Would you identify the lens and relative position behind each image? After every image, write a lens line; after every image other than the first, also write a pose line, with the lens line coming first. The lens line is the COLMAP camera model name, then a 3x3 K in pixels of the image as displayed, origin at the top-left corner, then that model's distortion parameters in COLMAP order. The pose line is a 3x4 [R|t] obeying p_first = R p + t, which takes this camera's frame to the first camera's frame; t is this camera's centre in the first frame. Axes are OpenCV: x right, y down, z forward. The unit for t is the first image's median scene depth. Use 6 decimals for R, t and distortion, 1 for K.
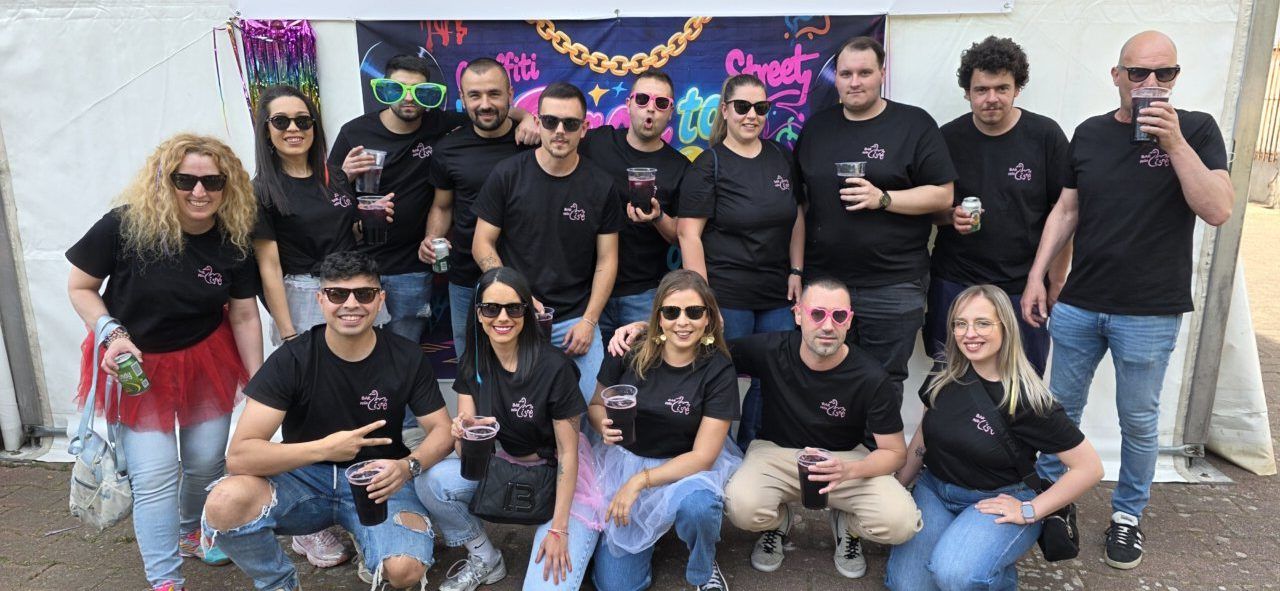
lens RADIAL K [[797.3, 0, 640.2], [0, 797.3, 277.2], [0, 0, 1]] dist [0.009446, -0.001876]
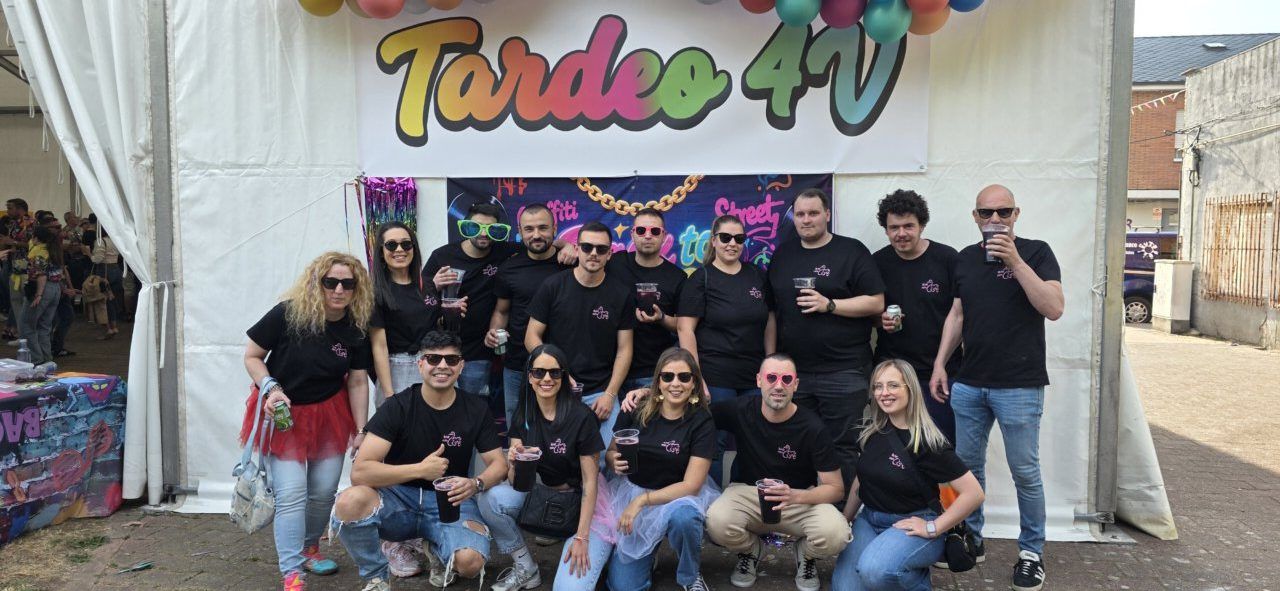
lens RADIAL K [[867.7, 0, 640.0], [0, 867.7, 295.5], [0, 0, 1]] dist [0.042569, -0.062502]
pose [[0.998549, 0.007120, -0.053382, 0.063280], [-0.016728, 0.983198, -0.181775, 0.157791], [0.051191, 0.182404, 0.981890, -0.454111]]
